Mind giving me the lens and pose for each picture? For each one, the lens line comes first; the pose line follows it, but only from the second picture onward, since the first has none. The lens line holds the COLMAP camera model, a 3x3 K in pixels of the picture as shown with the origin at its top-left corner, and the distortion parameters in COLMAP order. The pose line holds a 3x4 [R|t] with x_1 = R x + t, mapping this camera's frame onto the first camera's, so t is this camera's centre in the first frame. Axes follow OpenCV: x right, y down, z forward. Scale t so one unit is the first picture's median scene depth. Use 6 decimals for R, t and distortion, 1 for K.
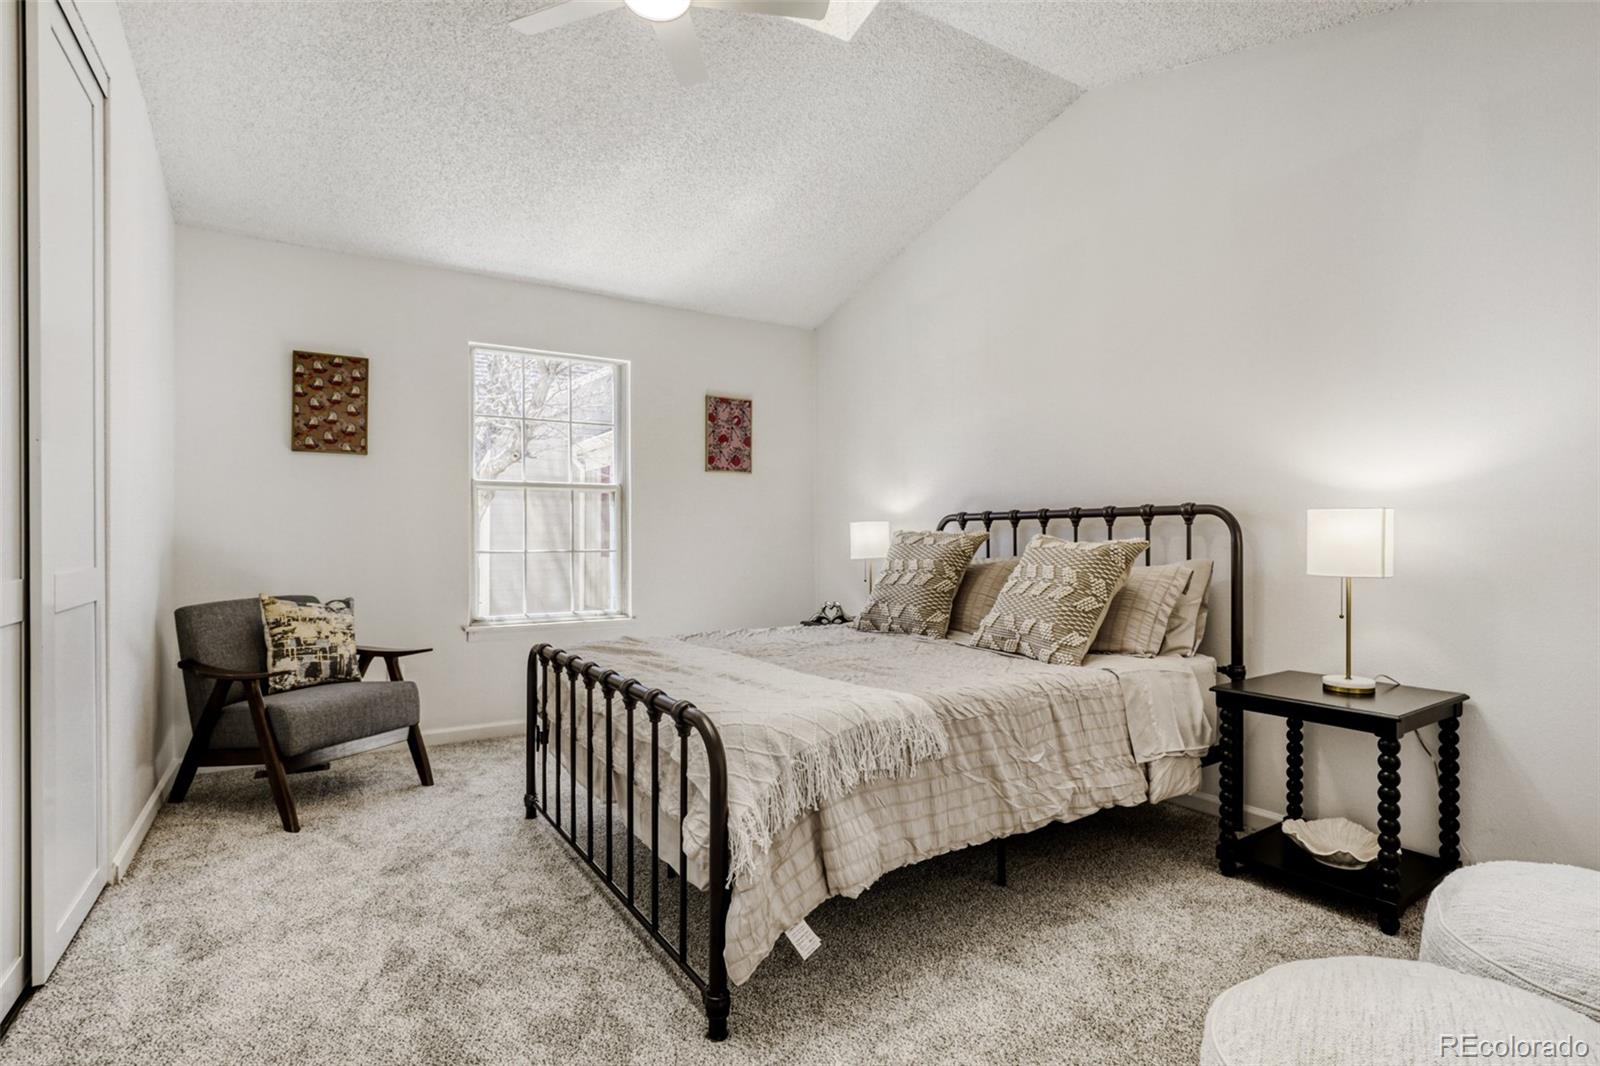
lens RADIAL K [[764.0, 0, 800.0], [0, 764.0, 533.0], [0, 0, 1]] dist [-0.000648, -0.000075]
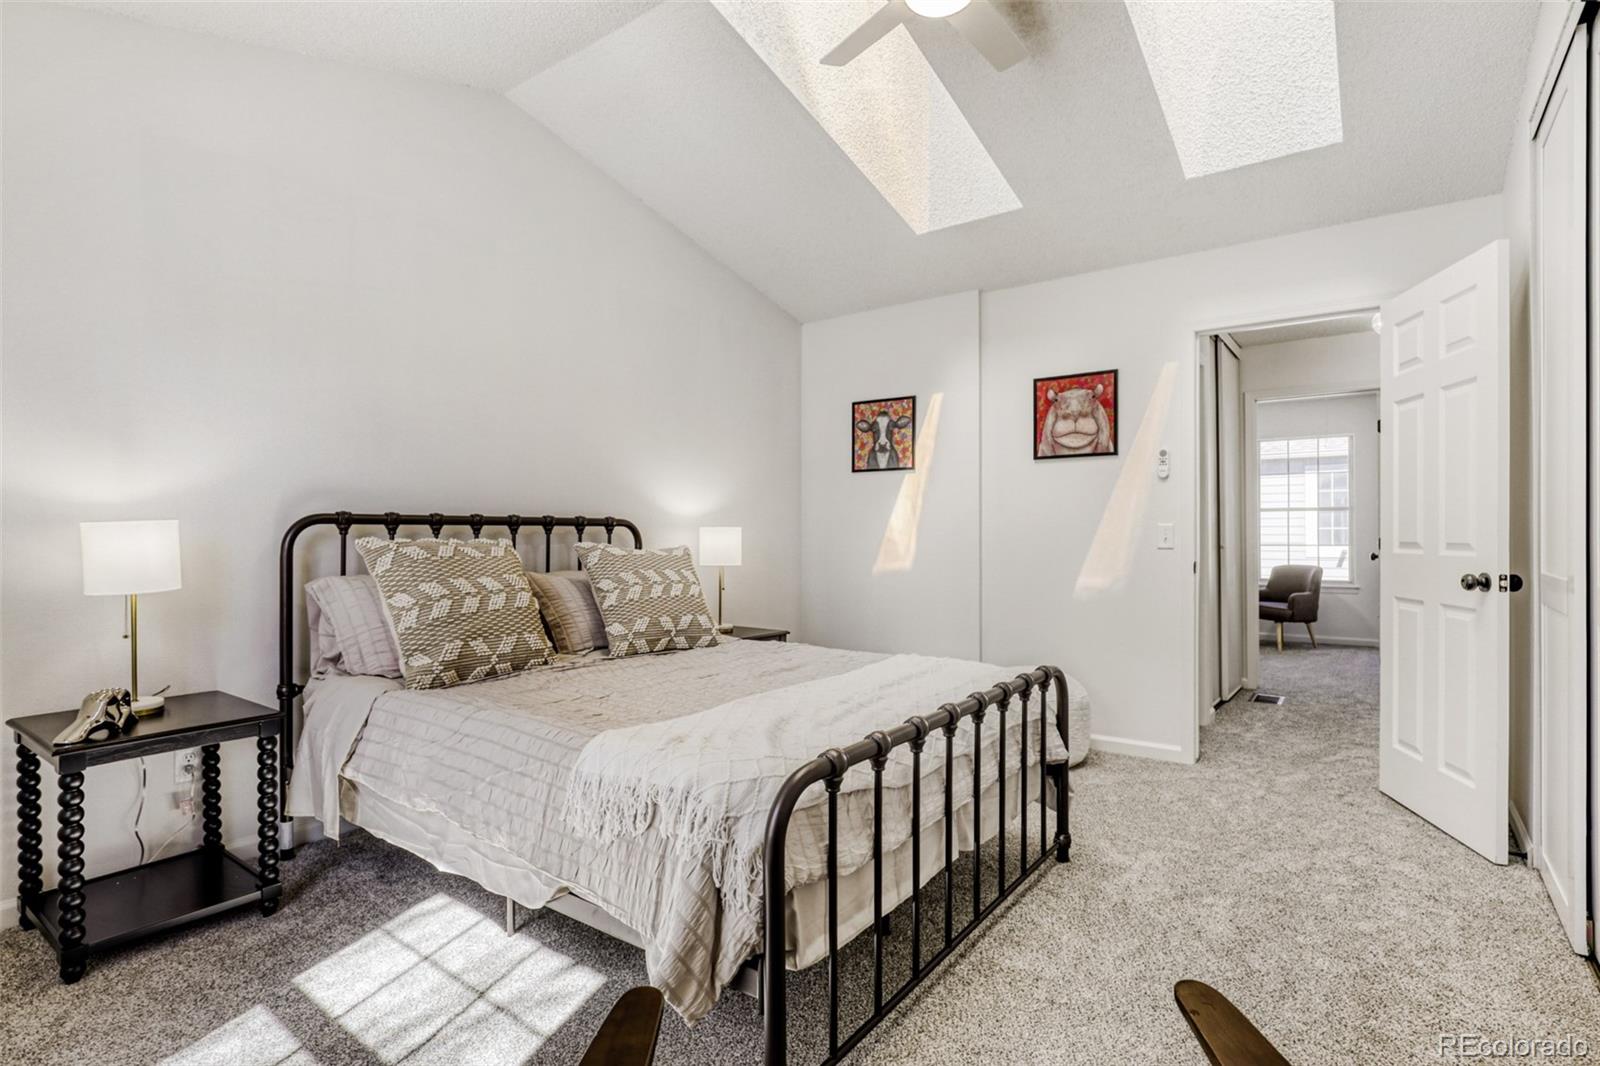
lens RADIAL K [[801.4, 0, 800.0], [0, 801.4, 533.0], [0, 0, 1]] dist [-0.133767, -0.000034]
pose [[-0.351734, 0.016409, 0.935956, -0.703538], [0.009278, 0.999858, -0.014043, 0.007052], [-0.936054, 0.003744, -0.351836, 1.023778]]
